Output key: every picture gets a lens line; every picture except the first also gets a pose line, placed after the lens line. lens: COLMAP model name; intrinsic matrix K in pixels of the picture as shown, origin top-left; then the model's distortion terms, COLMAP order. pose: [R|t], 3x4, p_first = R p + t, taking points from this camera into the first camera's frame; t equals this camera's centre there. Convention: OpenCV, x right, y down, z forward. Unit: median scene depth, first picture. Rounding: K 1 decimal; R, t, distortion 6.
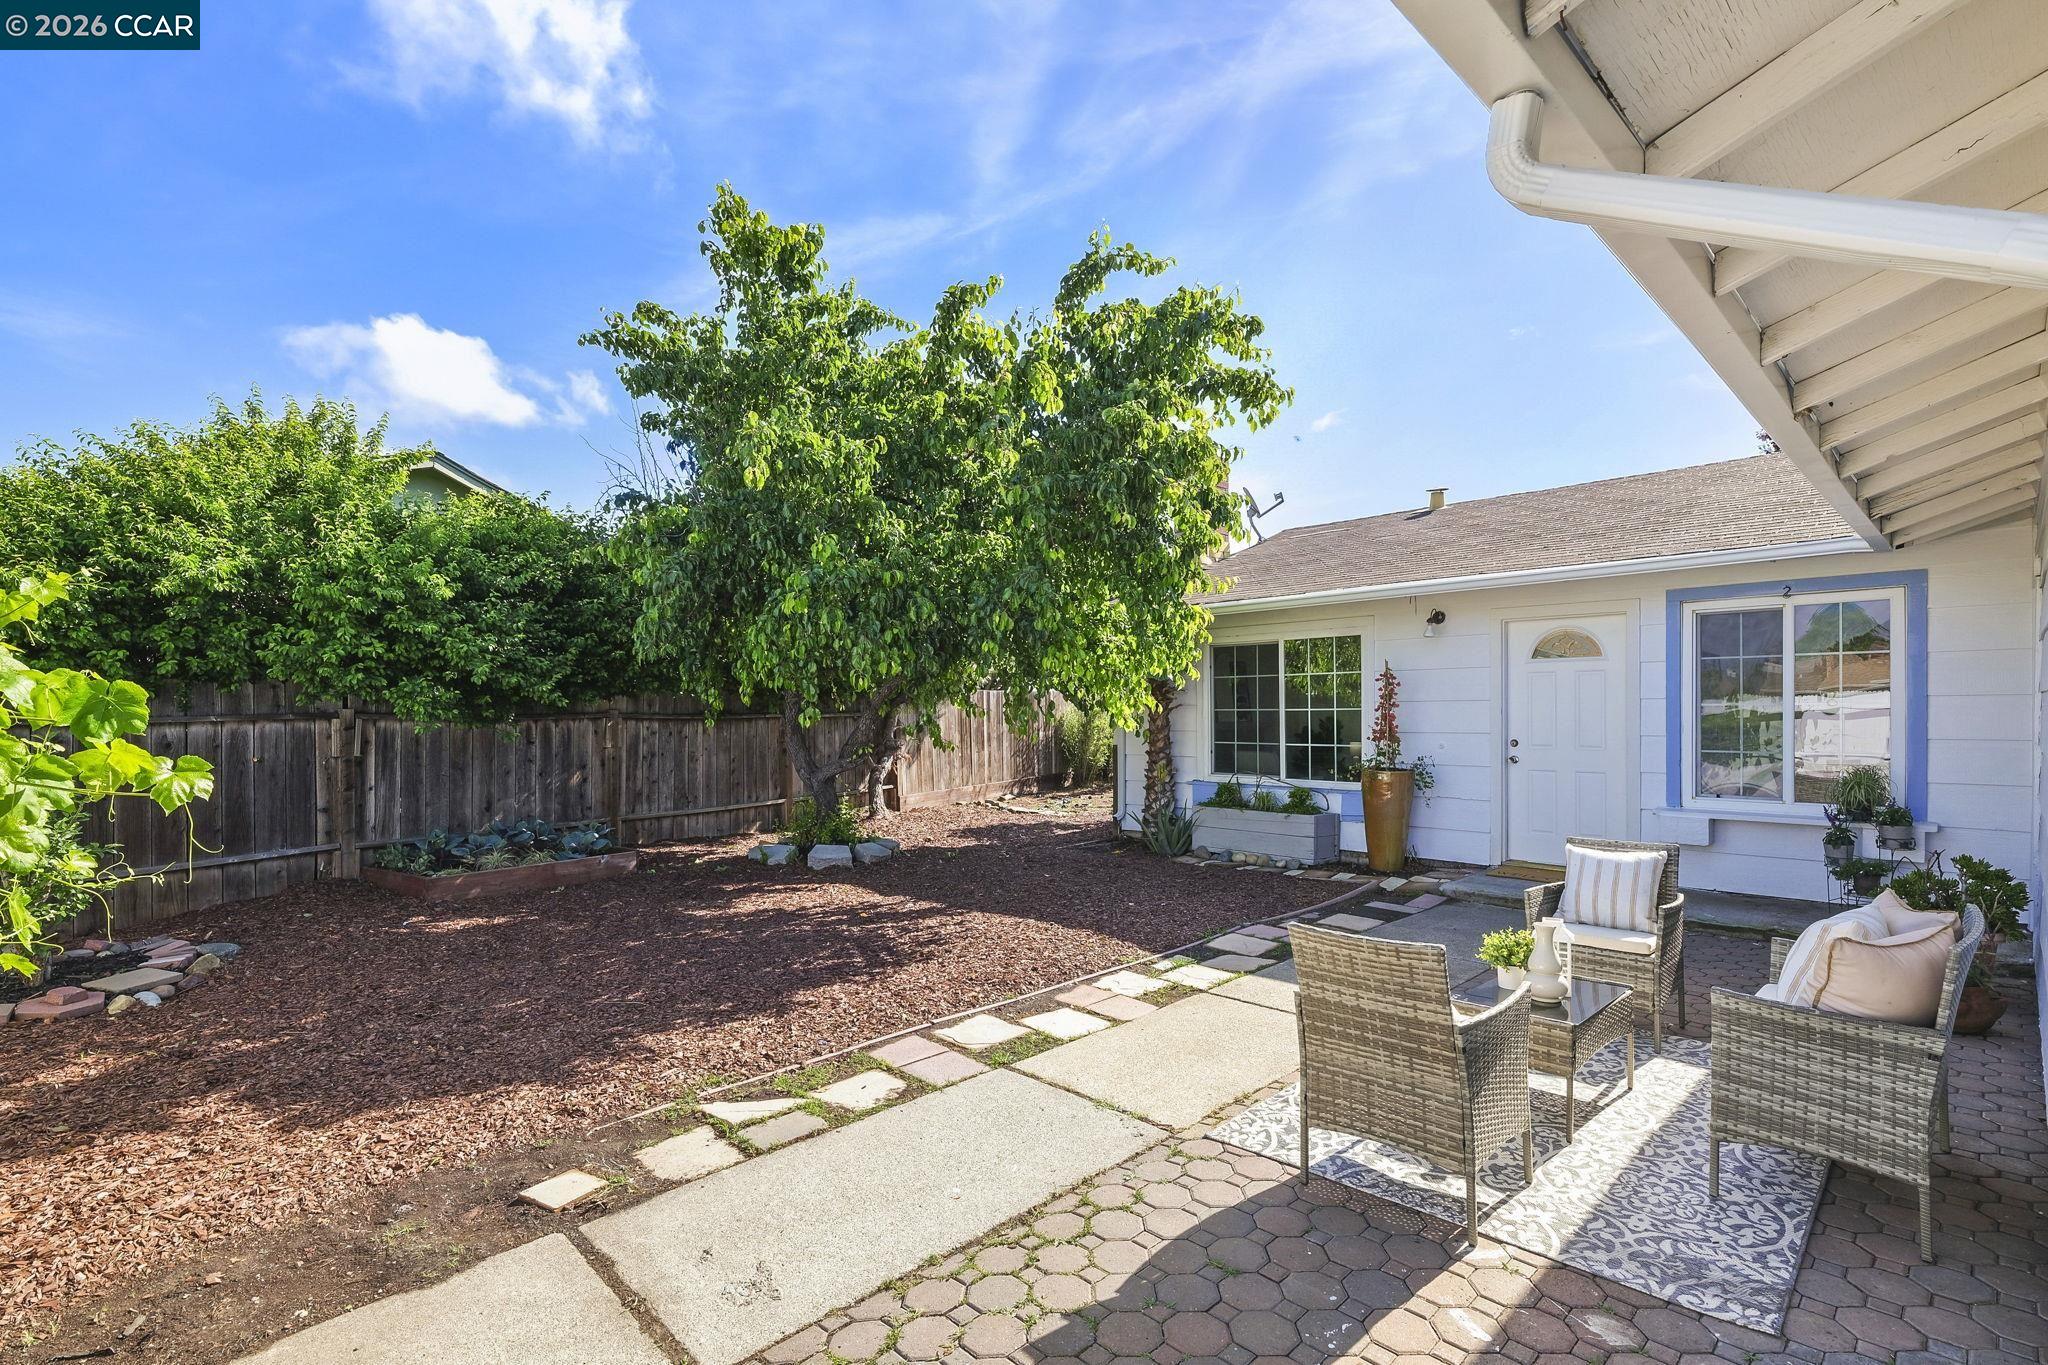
lens RADIAL K [[926.0, 0, 1038.1], [0, 926.0, 693.0], [0, 0, 1]] dist [-0.002300, 0.001205]
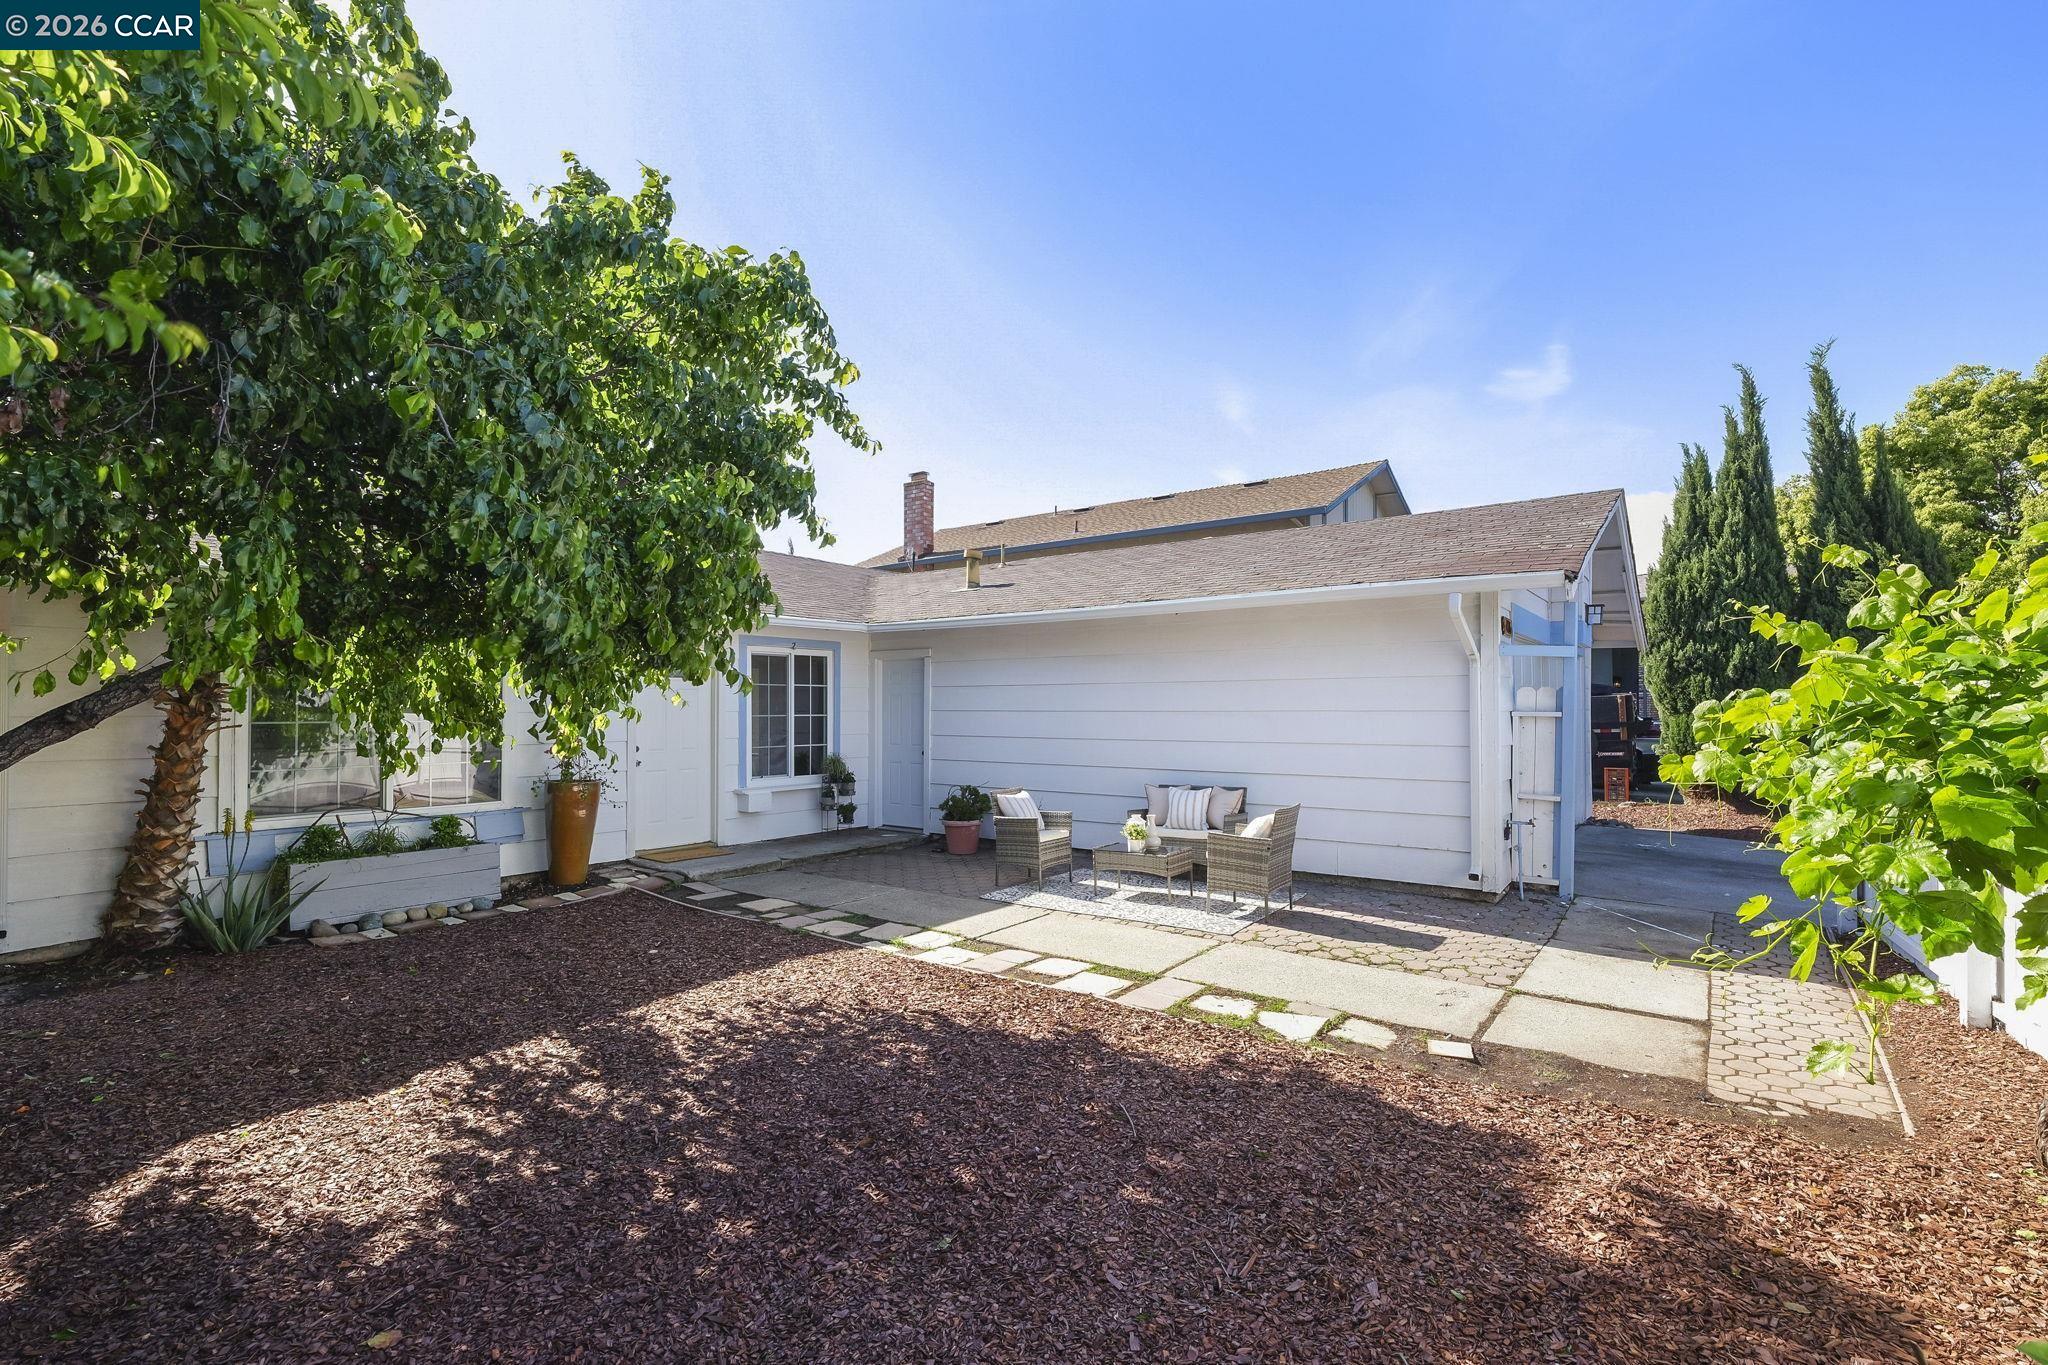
lens RADIAL K [[926.0, 0, 1023.5], [0, 926.0, 693.0], [0, 0, 1]] dist [-0.002300, 0.001205]
pose [[-0.145561, 0.024797, 0.989038, -0.668209], [-0.014887, 0.999518, -0.027250, 0.009497], [-0.989237, -0.018690, -0.145122, 0.674744]]
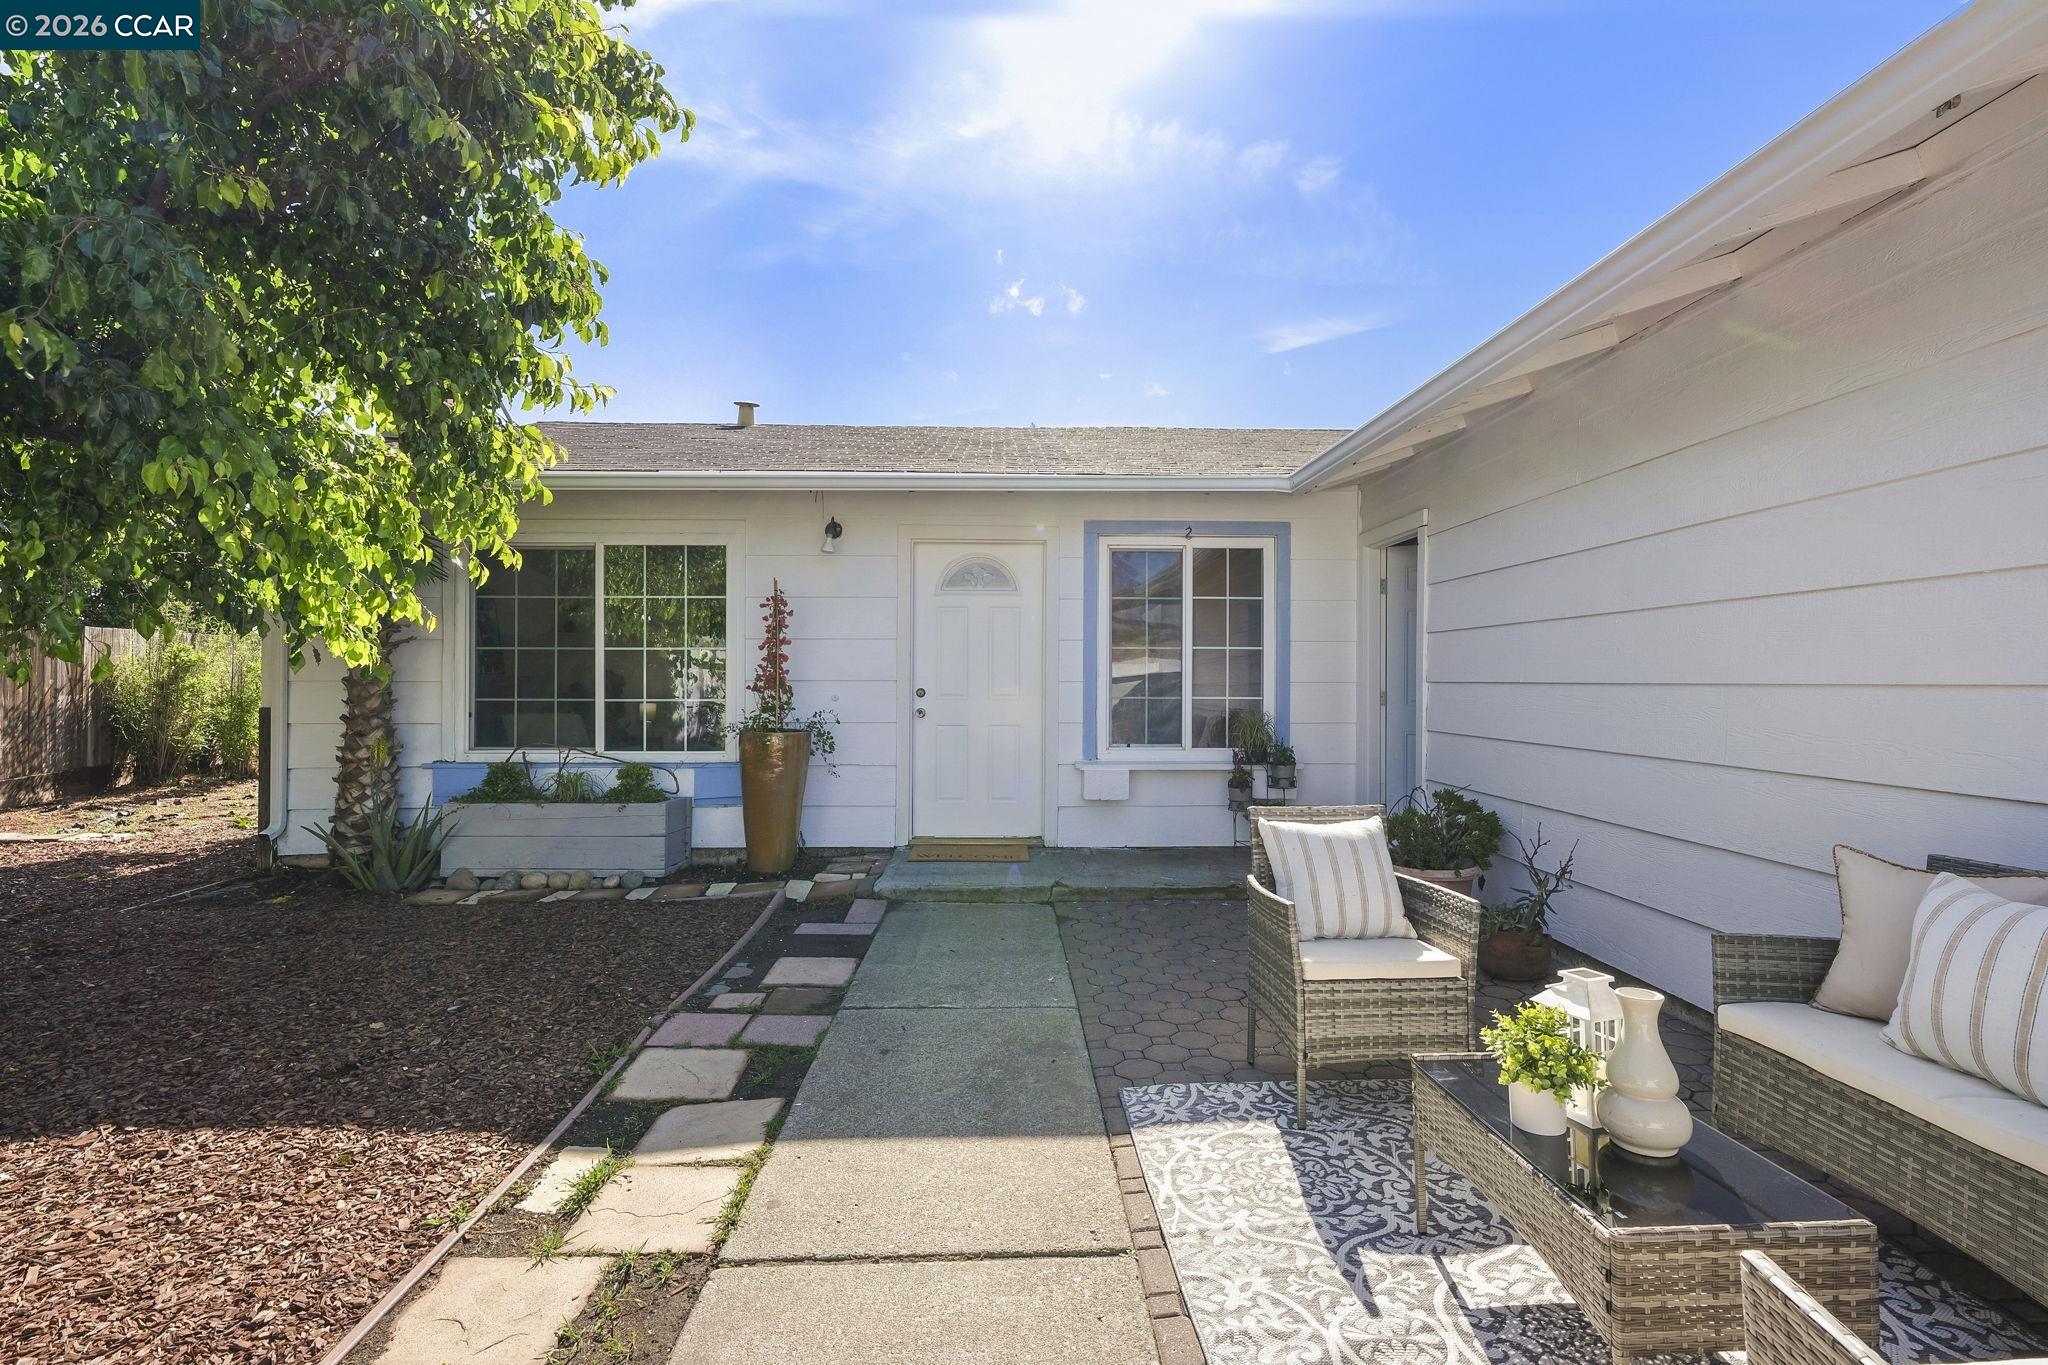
lens RADIAL K [[926.0, 0, 1020.2], [0, 926.0, 676.1], [0, 0, 1]] dist [-0.002300, 0.001205]
pose [[0.684143, 0.012744, 0.729237, -0.018287], [-0.021004, 0.999777, 0.002233, 0.035330], [-0.729046, -0.016845, 0.684258, 0.374323]]
